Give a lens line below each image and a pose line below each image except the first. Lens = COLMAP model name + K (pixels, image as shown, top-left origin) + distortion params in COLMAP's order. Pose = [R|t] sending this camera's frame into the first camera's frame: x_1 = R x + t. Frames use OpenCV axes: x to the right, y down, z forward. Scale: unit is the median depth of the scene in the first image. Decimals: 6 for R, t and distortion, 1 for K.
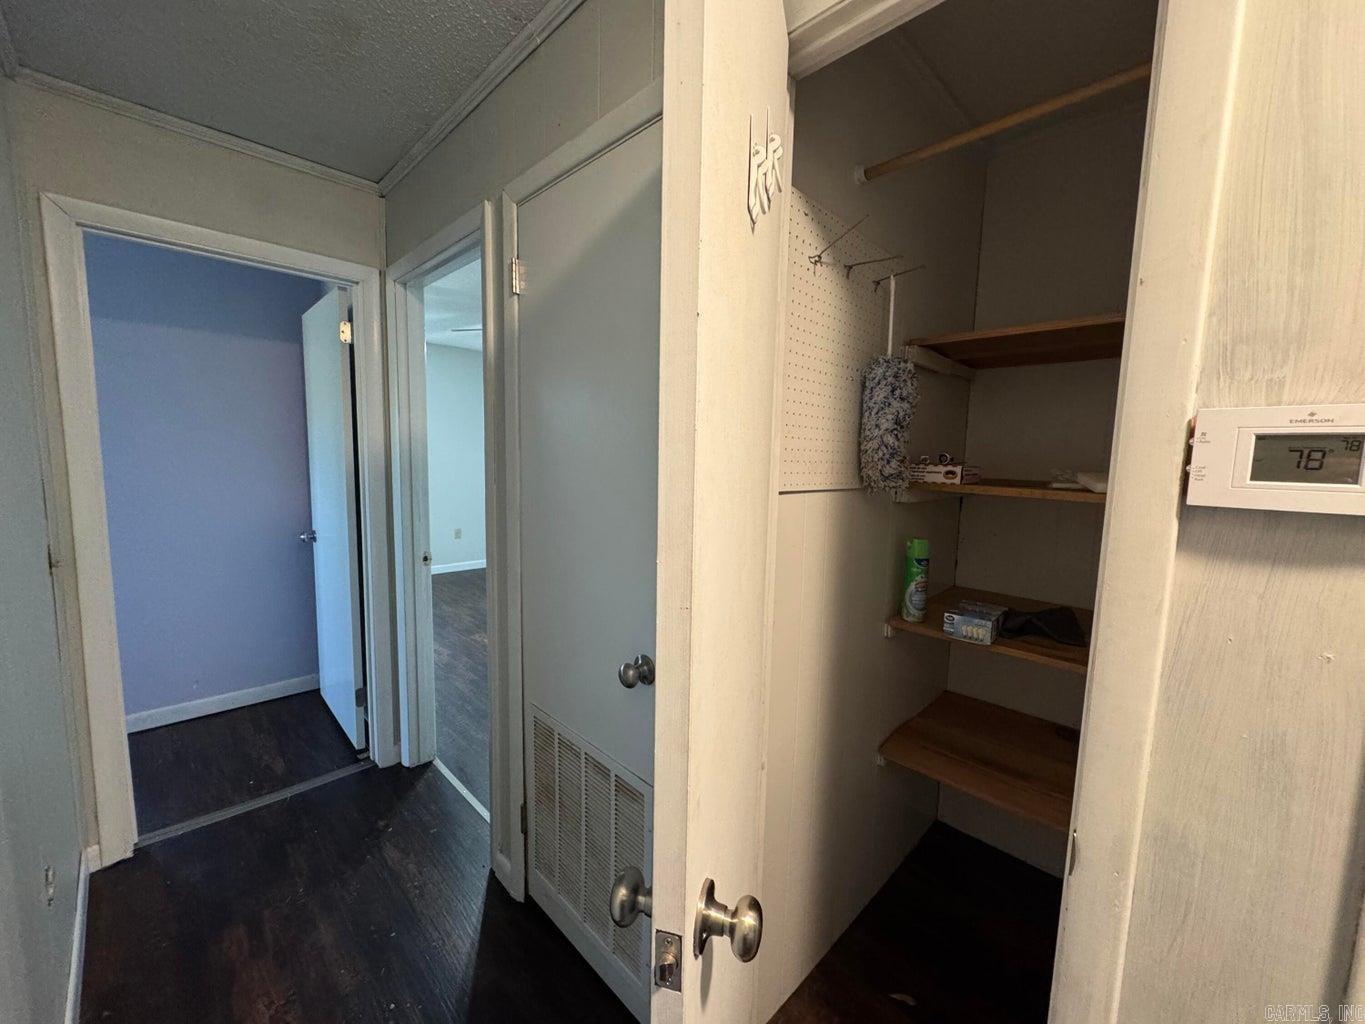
lens RADIAL K [[539.7, 0, 684.2], [0, 539.7, 510.9], [0, 0, 1]] dist [-0.002924, 0.000423]
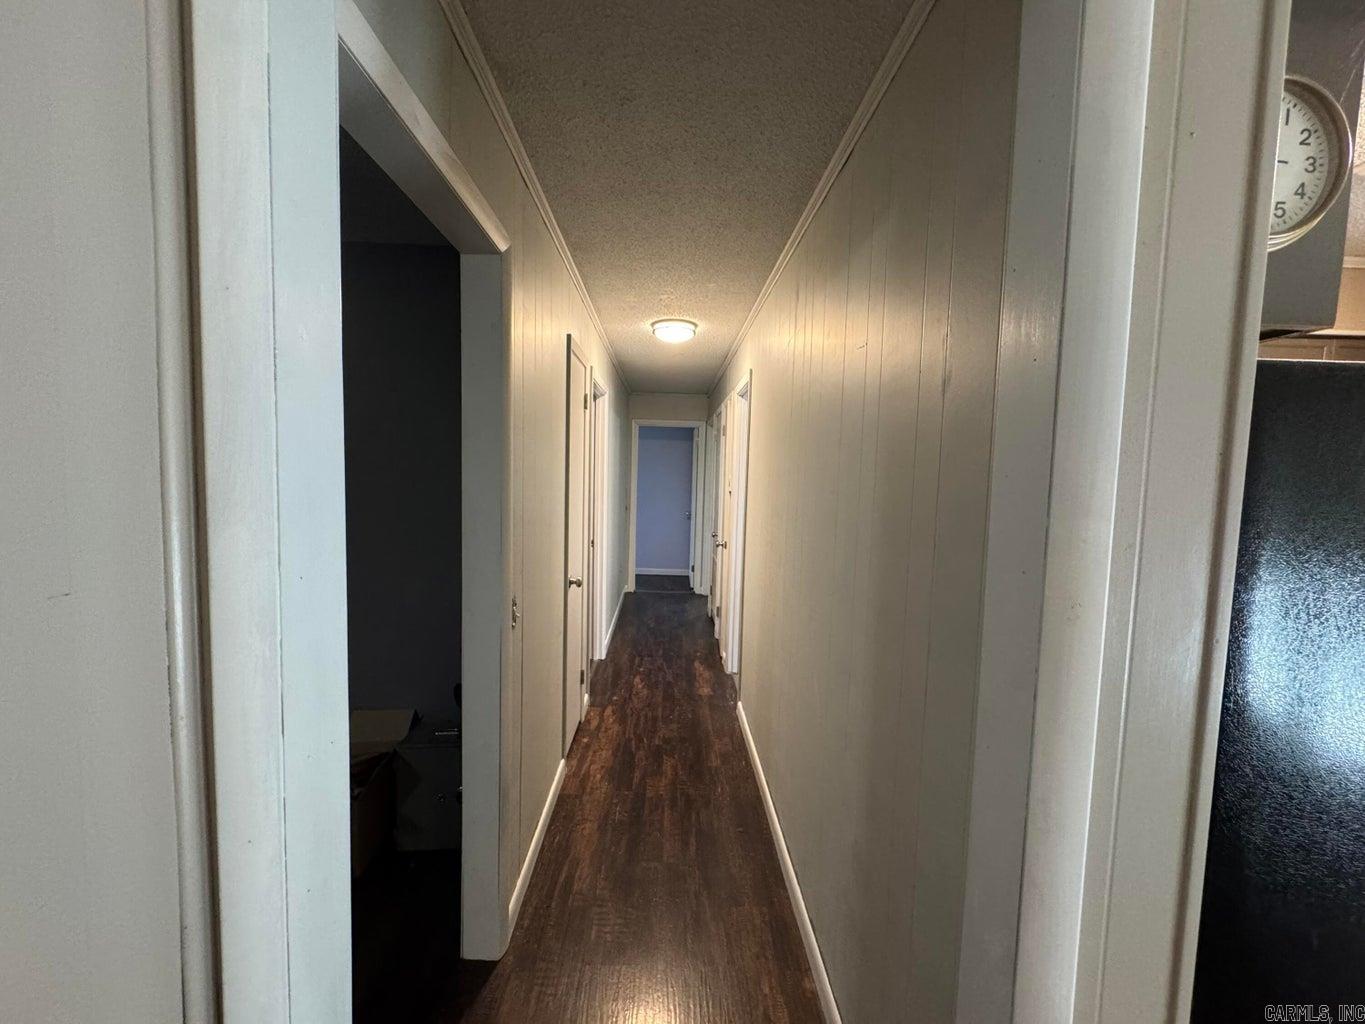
lens RADIAL K [[539.7, 0, 681.1], [0, 539.7, 512.4], [0, 0, 1]] dist [-0.002924, 0.000423]
pose [[0.724516, 0.046186, -0.687709, 1.403607], [-0.083683, 0.996266, -0.021254, 0.128668], [0.684159, 0.072948, 0.725676, -1.214082]]
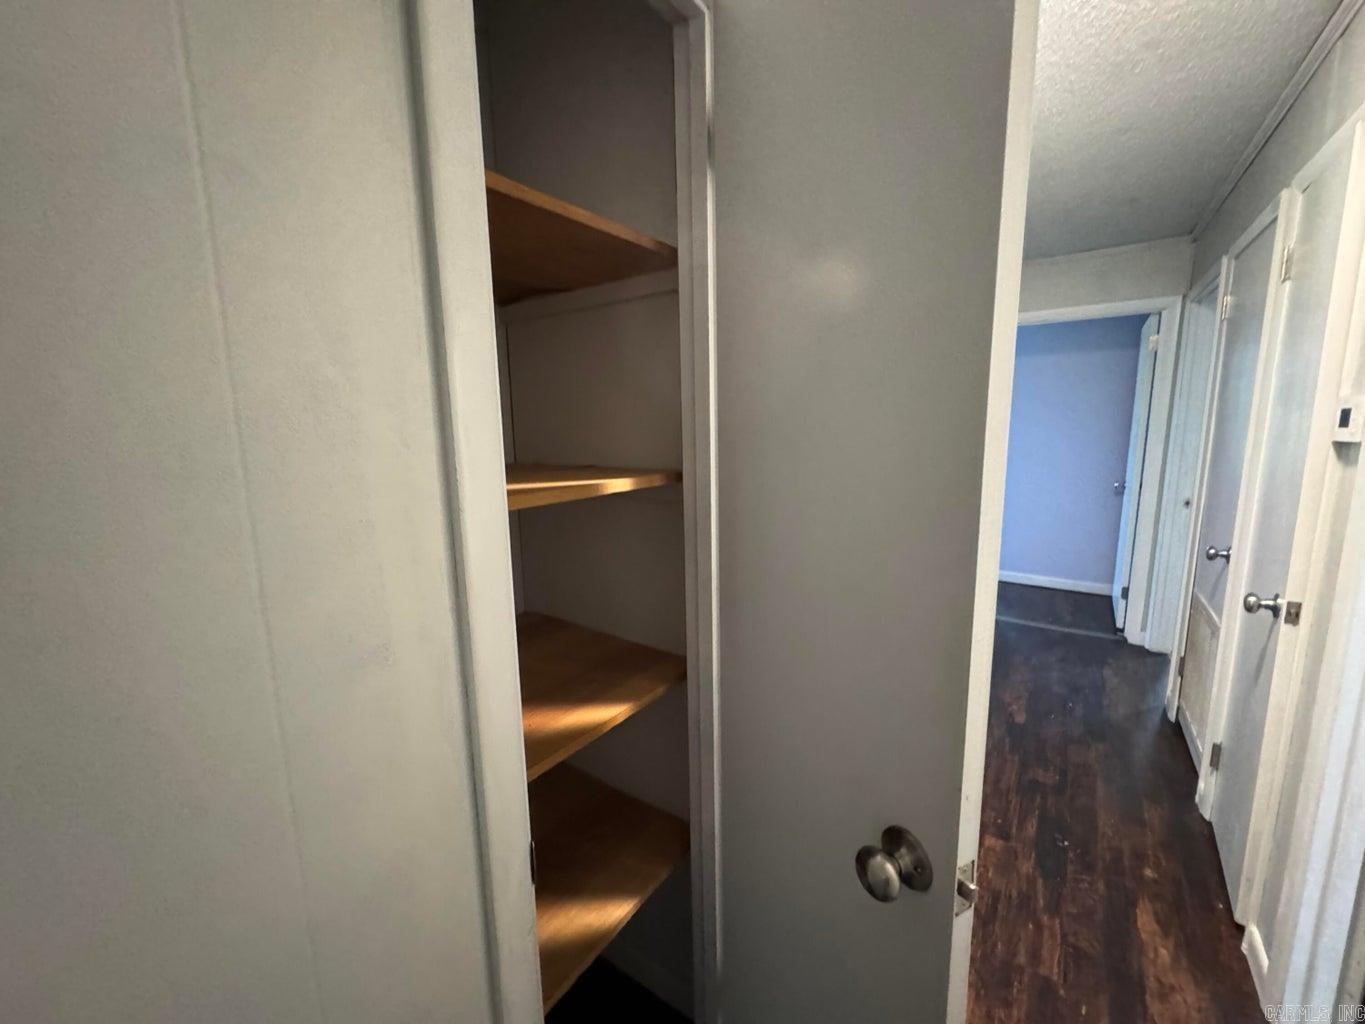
lens RADIAL K [[539.7, 0, 679.7], [0, 539.7, 505.3], [0, 0, 1]] dist [-0.002924, 0.000423]
pose [[0.161054, 0.125568, -0.978925, 0.694365], [-0.087945, 0.989754, 0.112488, 0.062246], [0.983020, 0.067975, 0.170447, -0.521167]]
